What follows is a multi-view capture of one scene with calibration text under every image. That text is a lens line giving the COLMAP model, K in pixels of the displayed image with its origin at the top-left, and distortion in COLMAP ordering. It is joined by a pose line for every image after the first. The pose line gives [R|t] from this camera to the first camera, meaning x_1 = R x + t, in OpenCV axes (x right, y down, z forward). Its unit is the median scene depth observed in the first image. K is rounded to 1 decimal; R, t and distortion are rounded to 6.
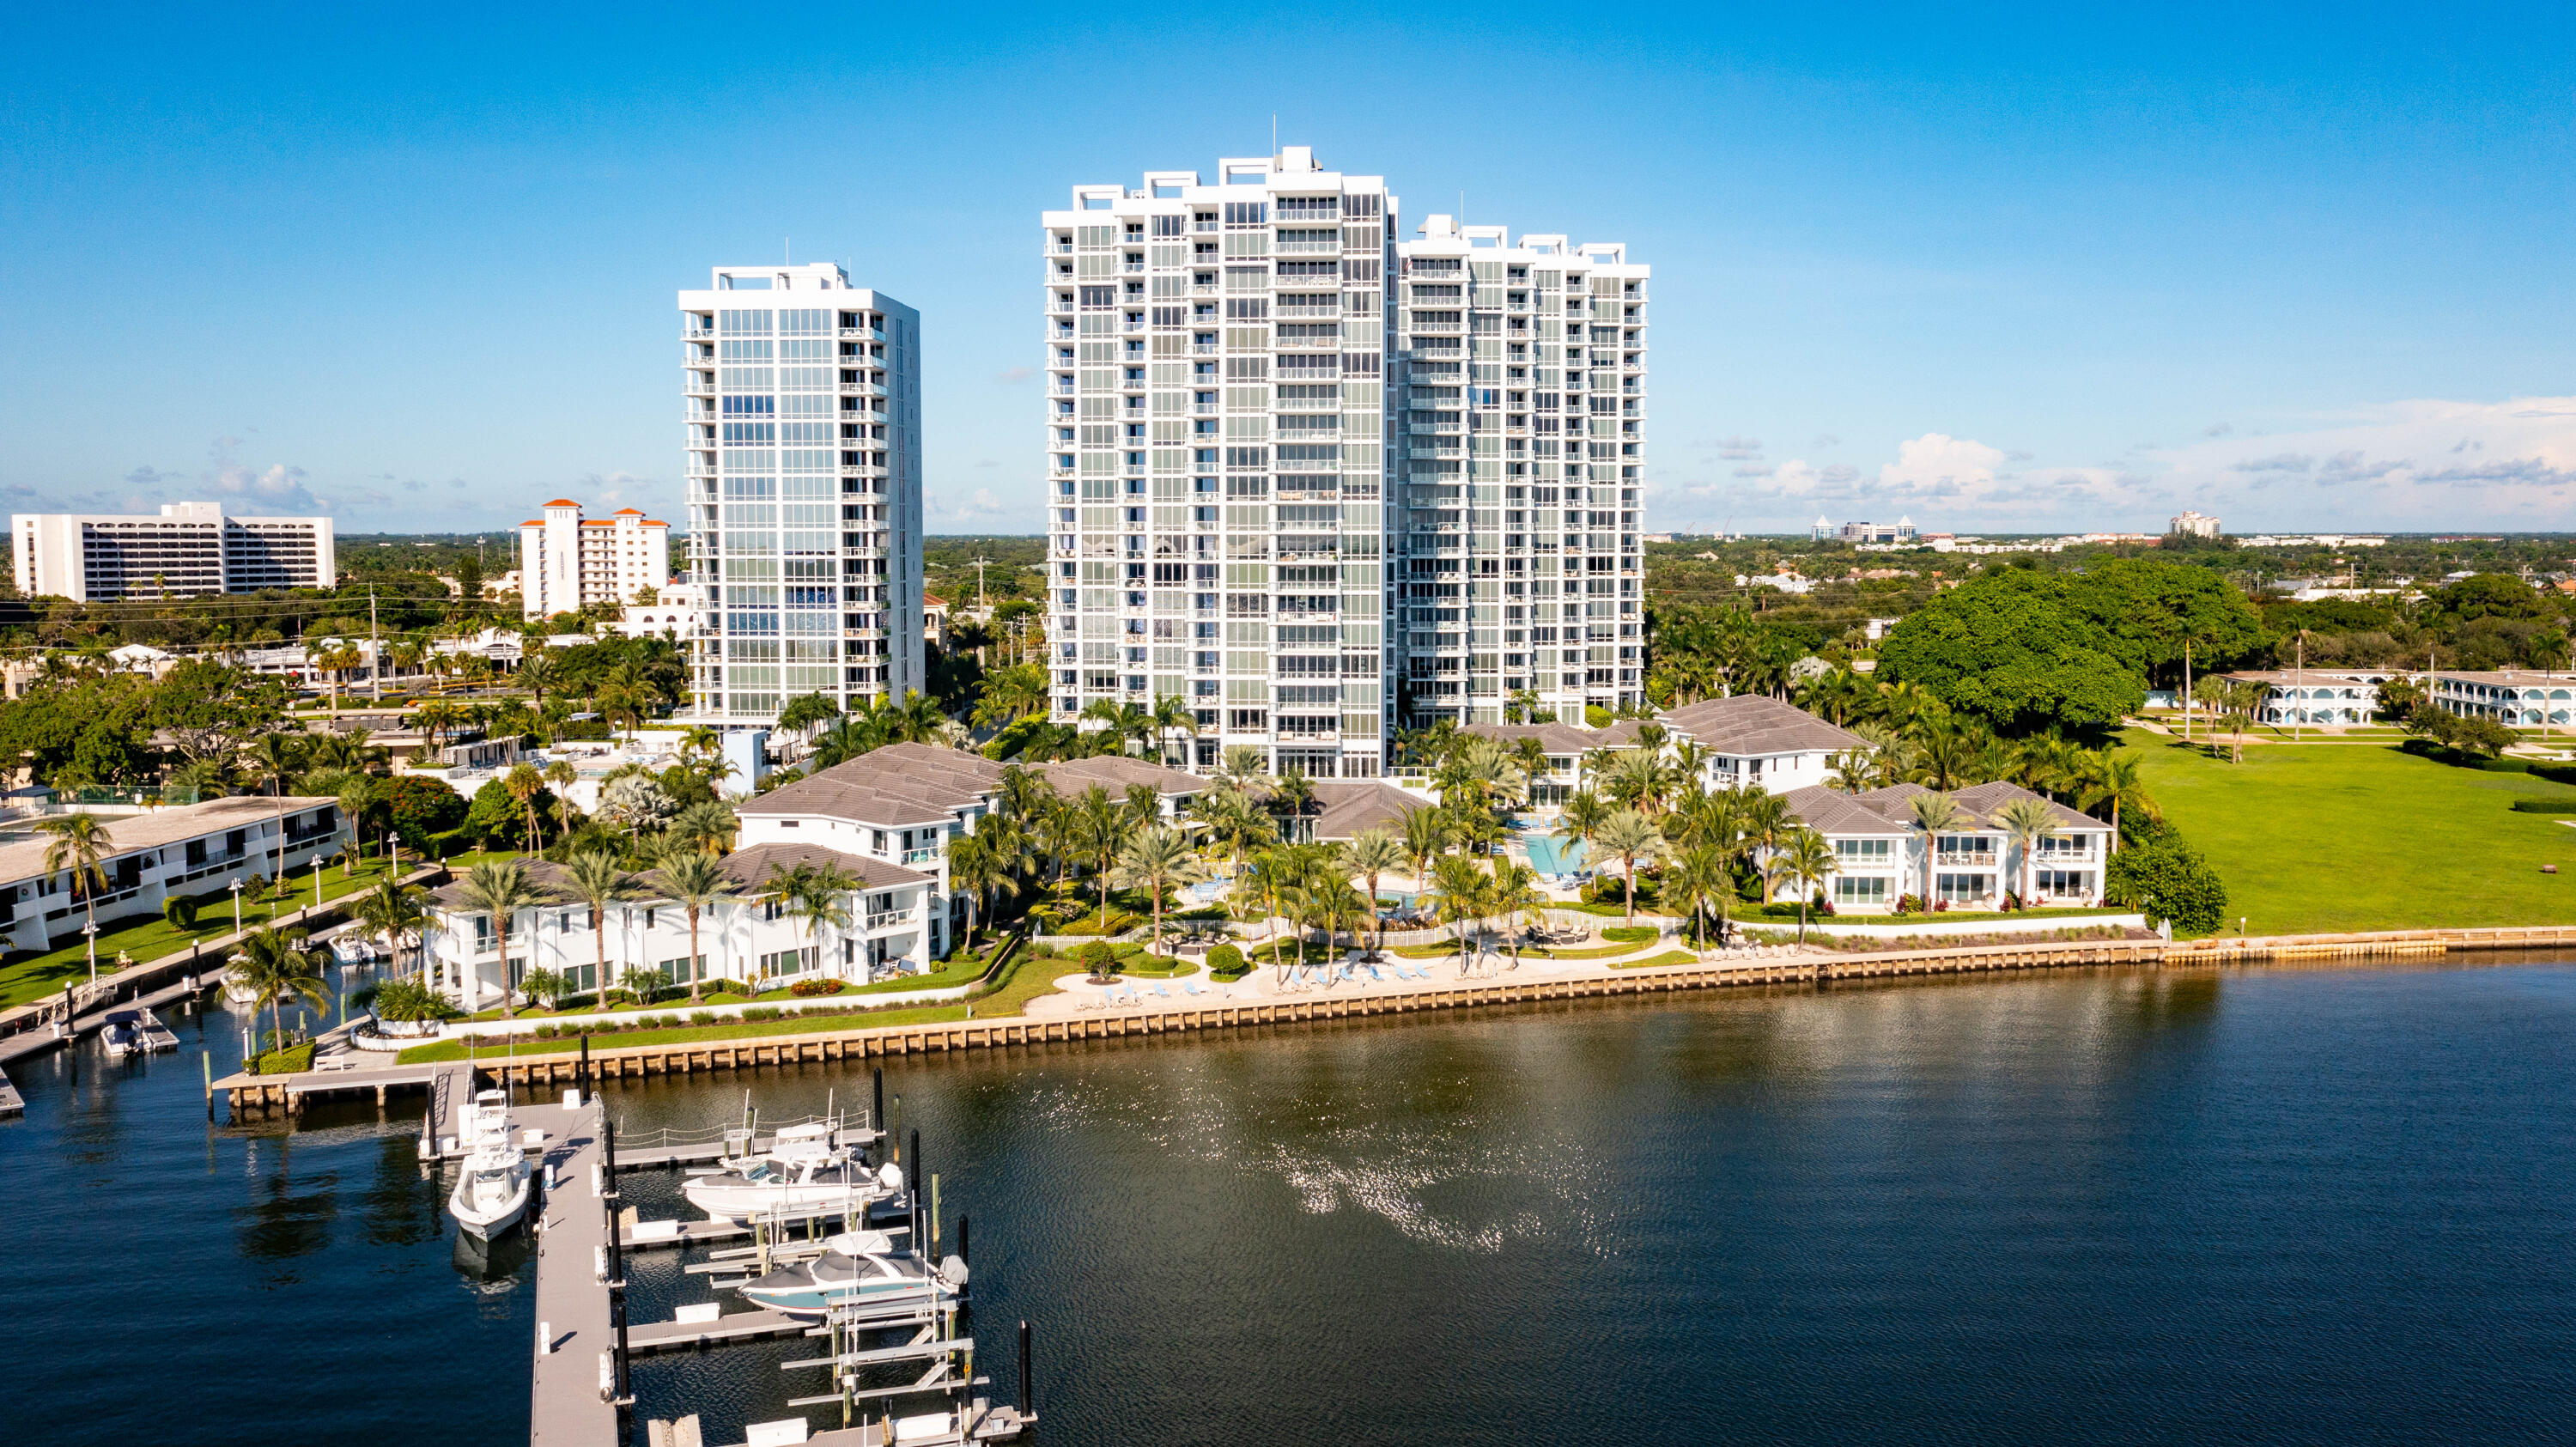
lens RADIAL K [[2027.4, 0, 1278.3], [0, 2027.4, 711.7], [0, 0, 1]] dist [-0.010818, 0.008079]
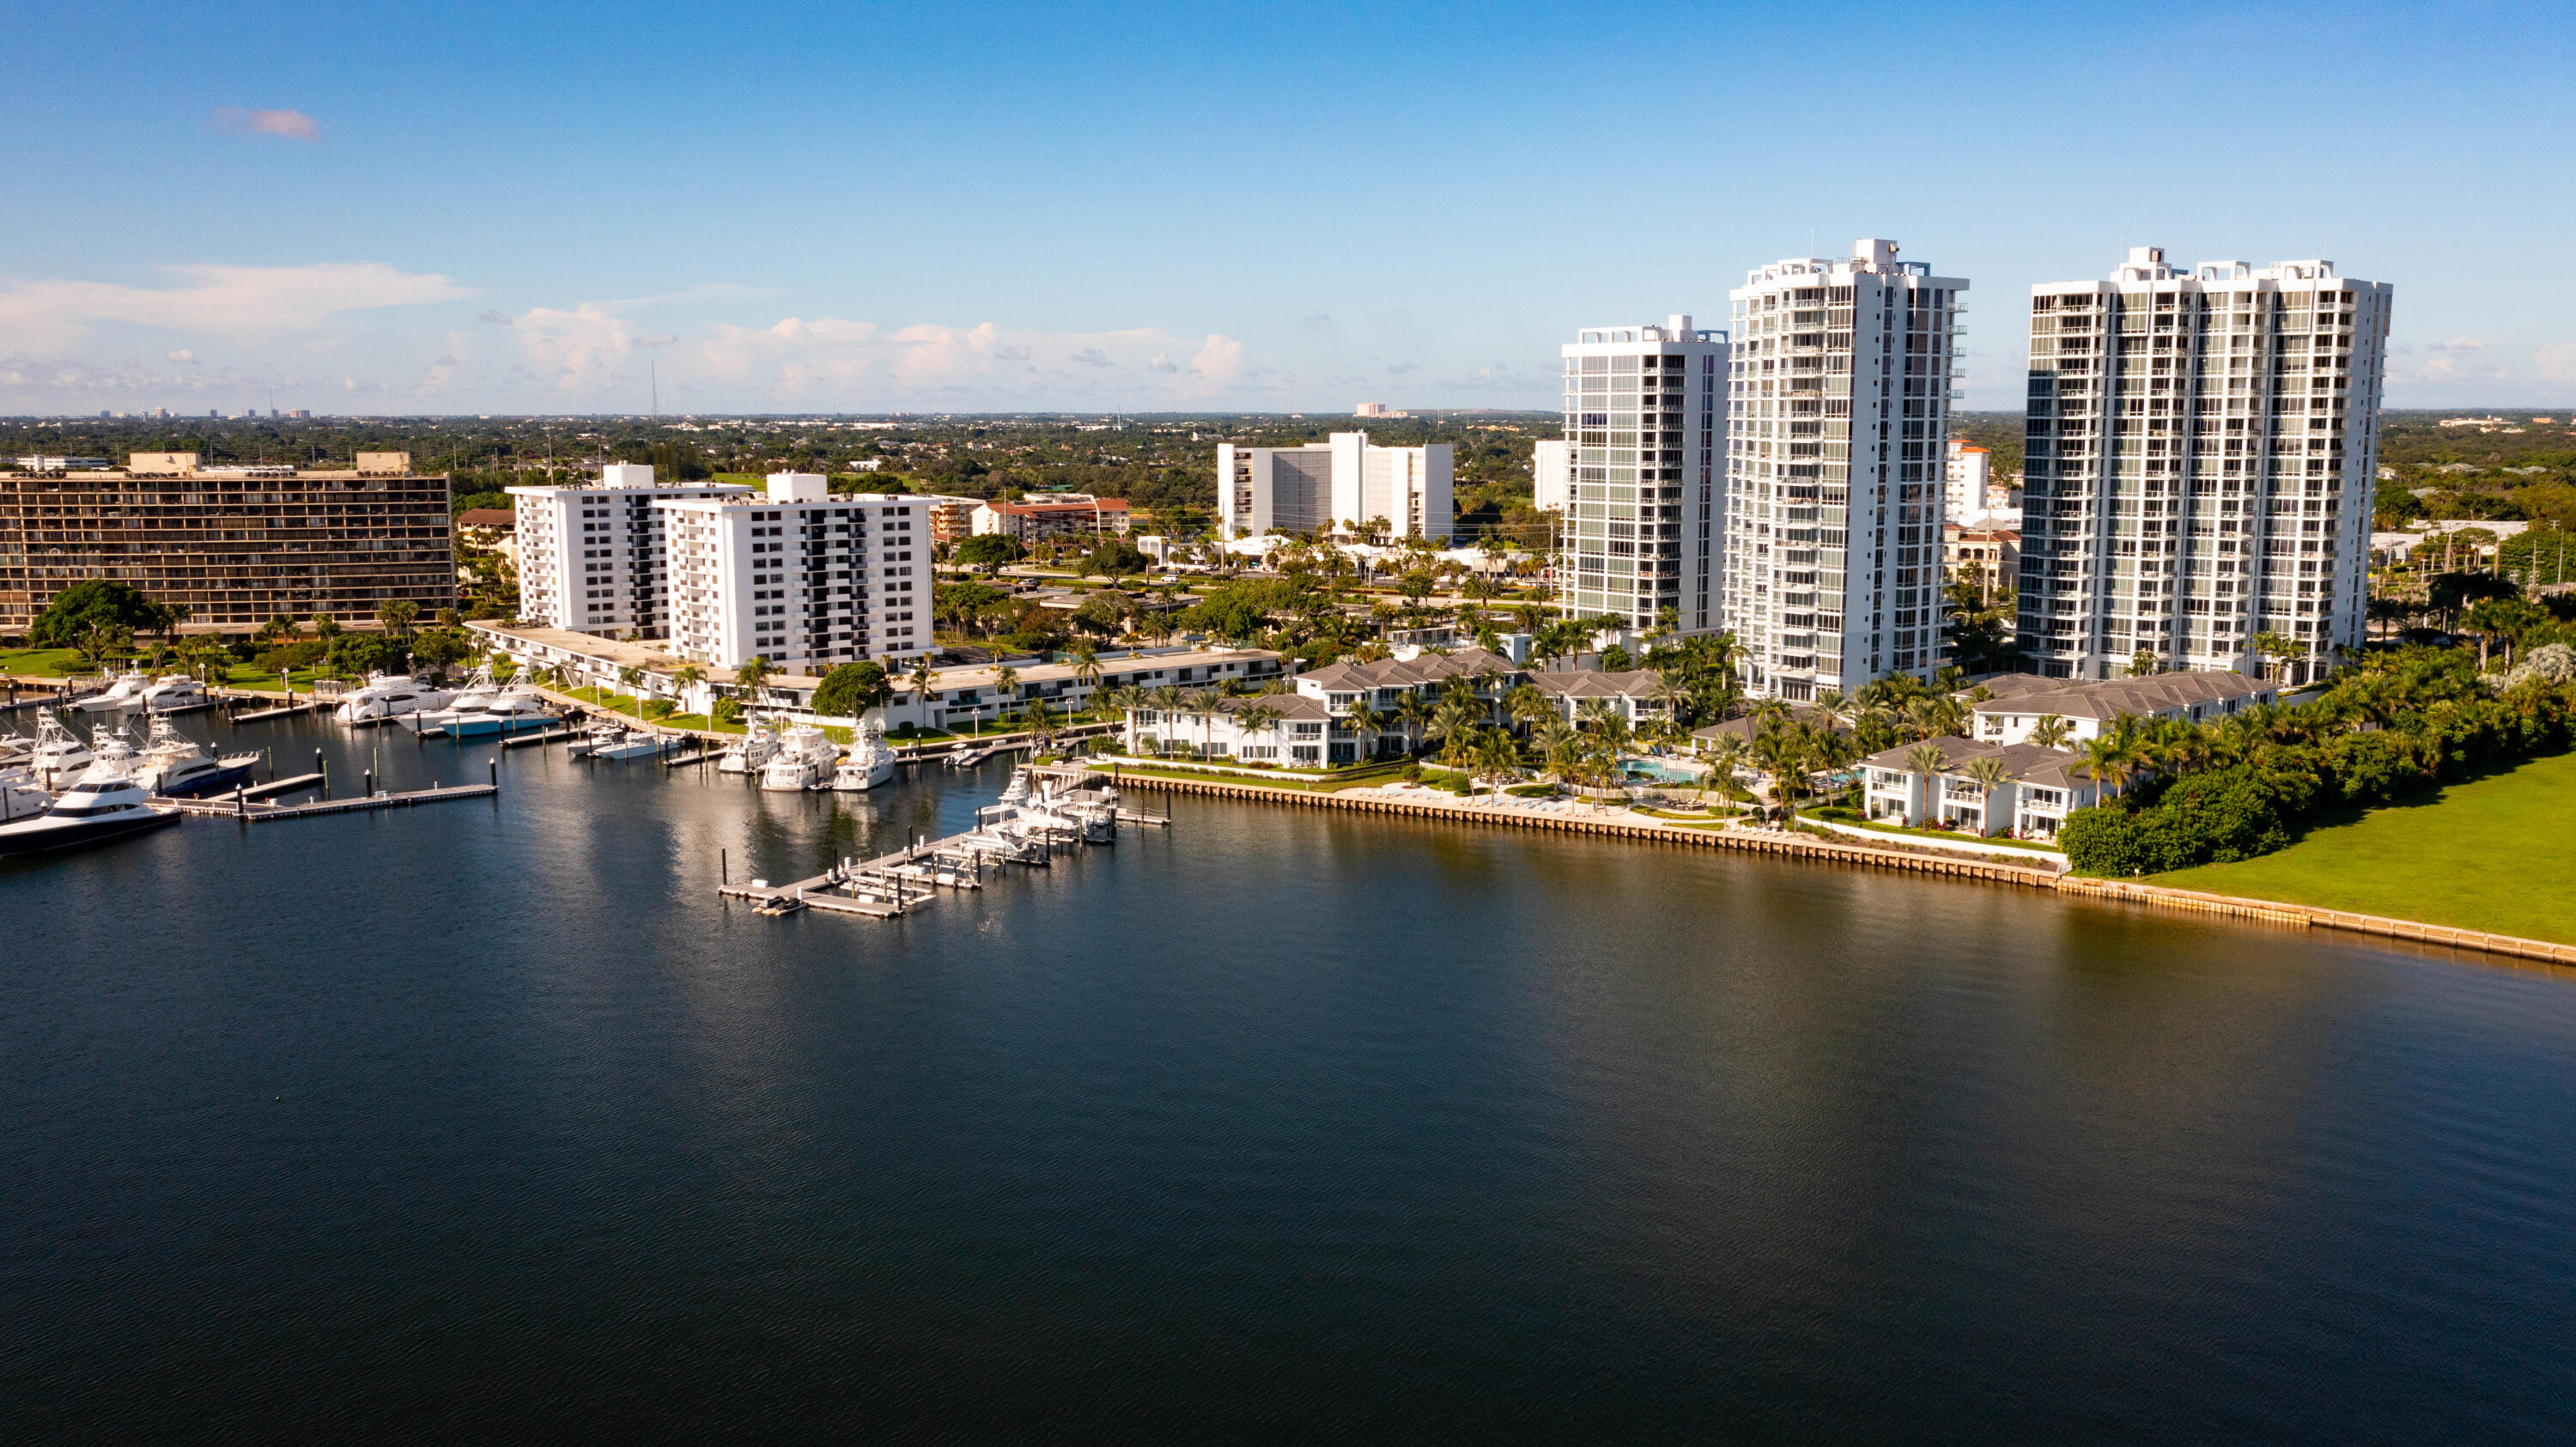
lens RADIAL K [[2027.4, 0, 1288.3], [0, 2027.4, 716.9], [0, 0, 1]] dist [-0.010818, 0.008079]
pose [[0.673059, 0.108849, -0.731535, 0.782964], [-0.060152, 0.993890, 0.092542, -0.062544], [0.737139, -0.018283, 0.675494, -0.213008]]
